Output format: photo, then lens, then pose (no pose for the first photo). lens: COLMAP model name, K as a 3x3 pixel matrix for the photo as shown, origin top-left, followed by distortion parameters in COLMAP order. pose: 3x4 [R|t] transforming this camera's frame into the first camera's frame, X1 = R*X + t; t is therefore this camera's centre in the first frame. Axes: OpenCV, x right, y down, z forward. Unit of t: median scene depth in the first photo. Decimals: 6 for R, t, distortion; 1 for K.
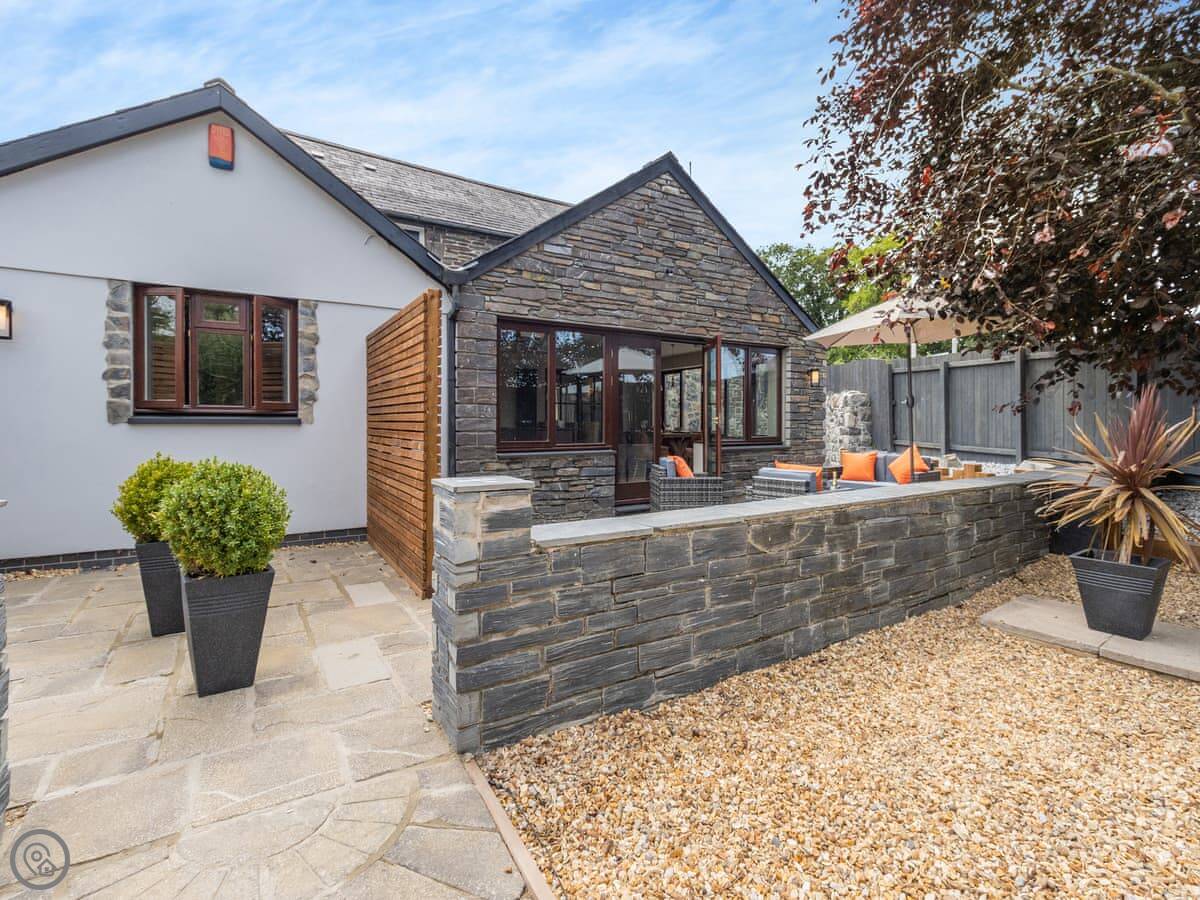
lens RADIAL K [[565.8, 0, 605.9], [0, 565.8, 416.9], [0, 0, 1]] dist [0.002282, -0.000222]
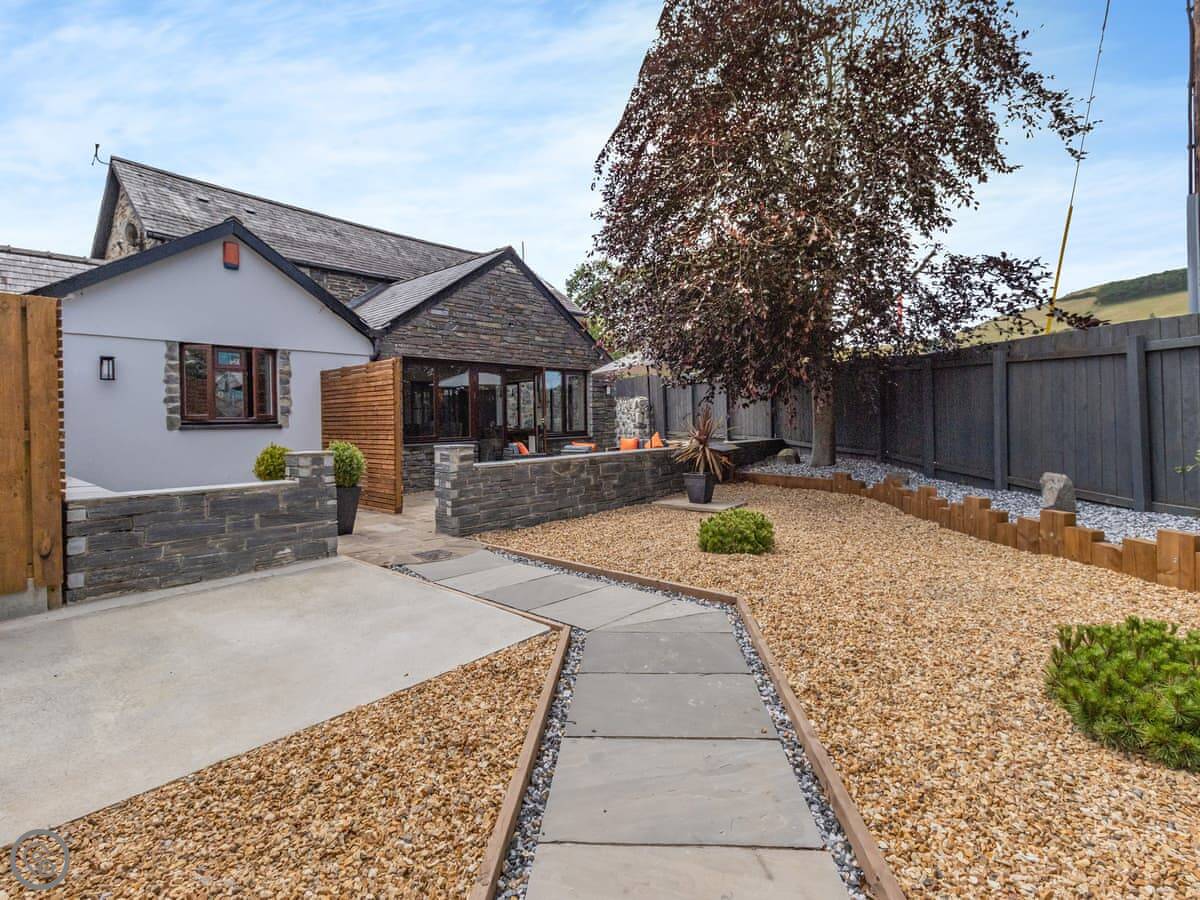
lens RADIAL K [[565.8, 0, 605.9], [0, 565.8, 416.9], [0, 0, 1]] dist [0.002282, -0.000222]
pose [[0.957614, -0.017240, 0.287540, -0.095576], [0.016564, 0.999851, 0.004785, -0.008811], [-0.287579, 0.000180, 0.957757, -0.592868]]
